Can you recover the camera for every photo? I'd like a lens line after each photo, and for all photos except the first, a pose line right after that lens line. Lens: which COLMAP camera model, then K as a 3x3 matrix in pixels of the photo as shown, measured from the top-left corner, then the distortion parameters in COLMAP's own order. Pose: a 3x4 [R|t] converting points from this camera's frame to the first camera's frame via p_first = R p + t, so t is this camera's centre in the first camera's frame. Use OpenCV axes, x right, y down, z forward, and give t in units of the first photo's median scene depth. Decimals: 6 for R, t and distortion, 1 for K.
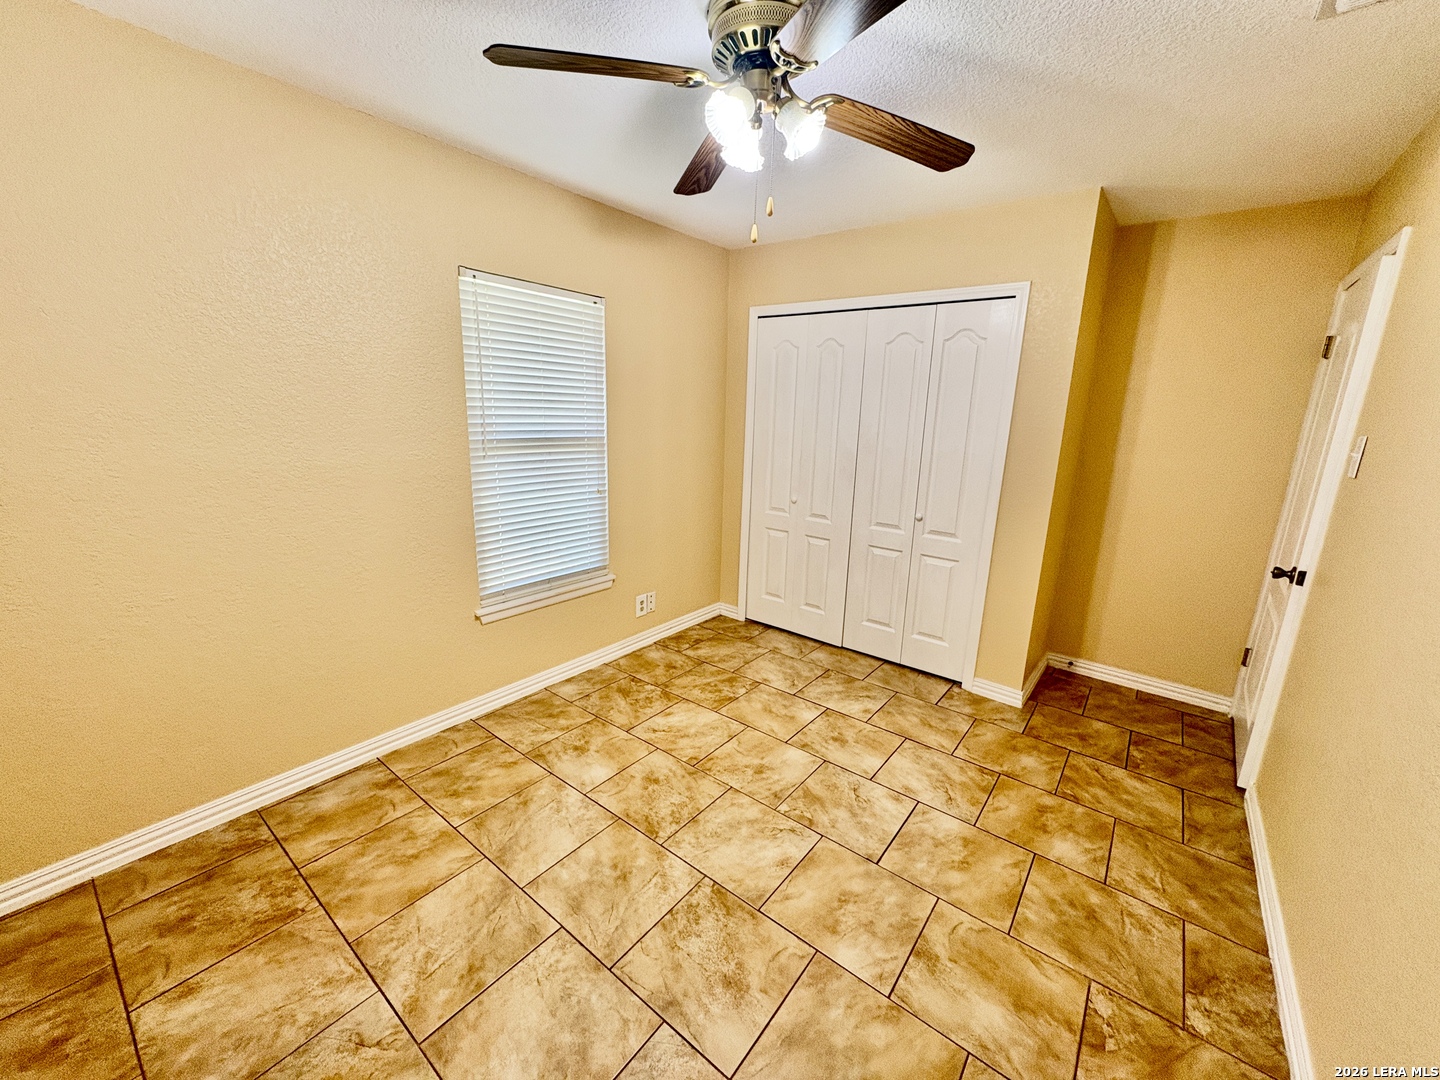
lens RADIAL K [[573.7, 0, 720.5], [0, 573.7, 537.0], [0, 0, 1]] dist [0.002248, -0.000537]
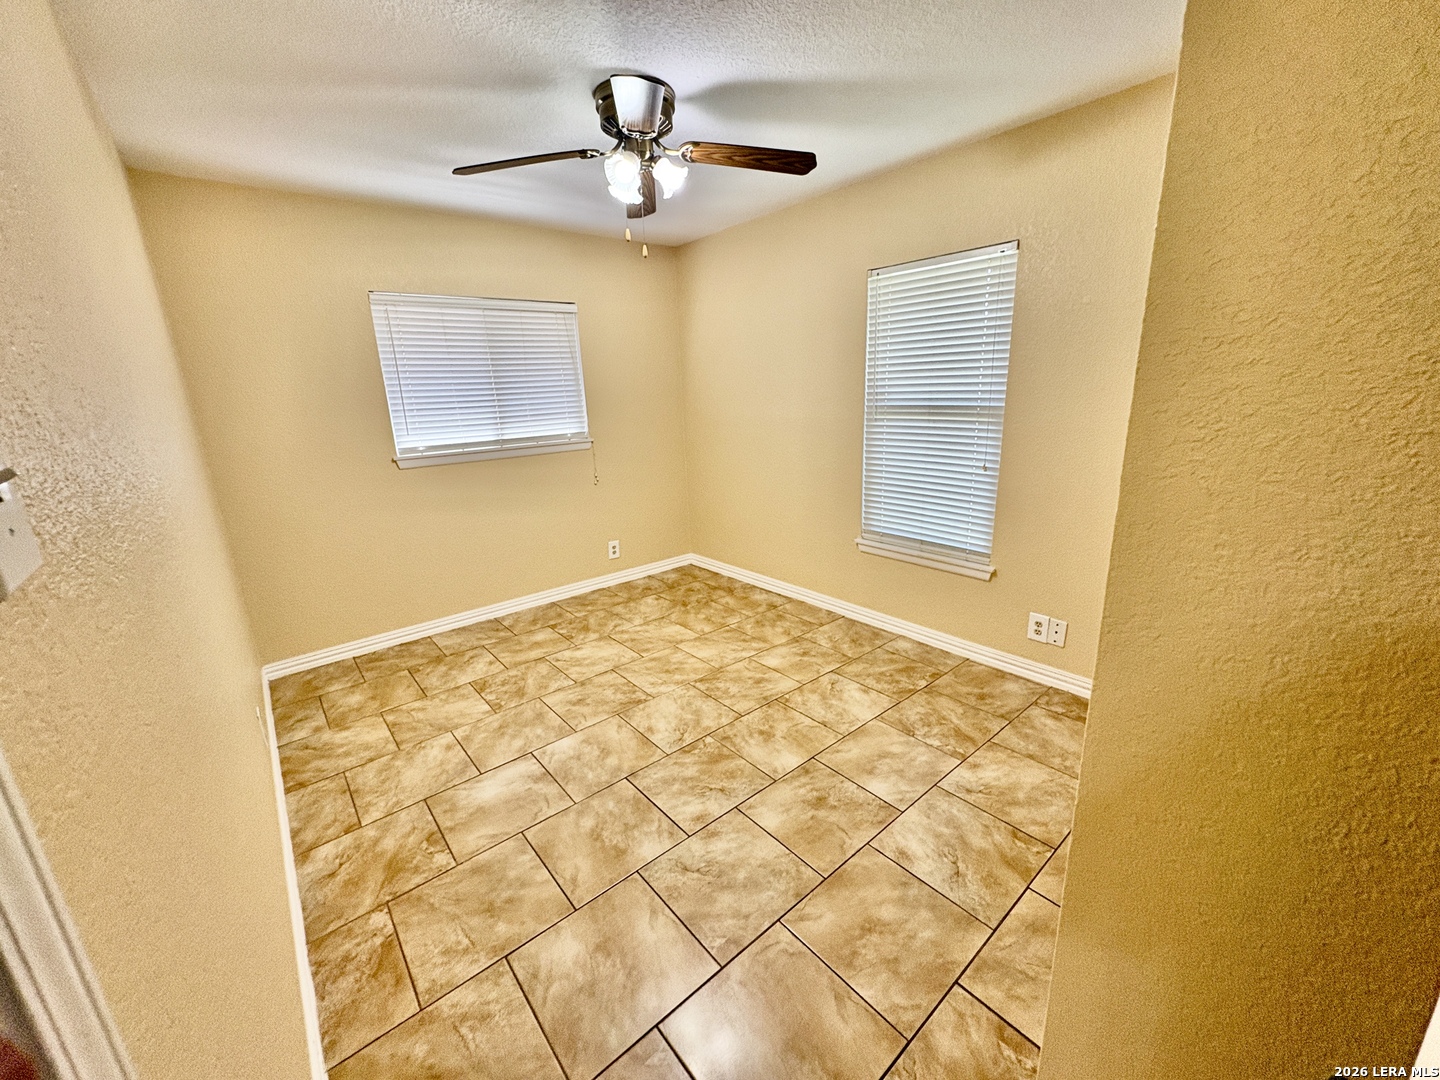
lens RADIAL K [[573.7, 0, 721.7], [0, 573.7, 540.5], [0, 0, 1]] dist [0.002248, -0.000537]
pose [[-0.203633, 0.229789, -0.951699, 1.021554], [-0.189023, 0.944550, 0.268507, -0.183844], [0.960627, 0.234570, -0.148906, 1.048971]]
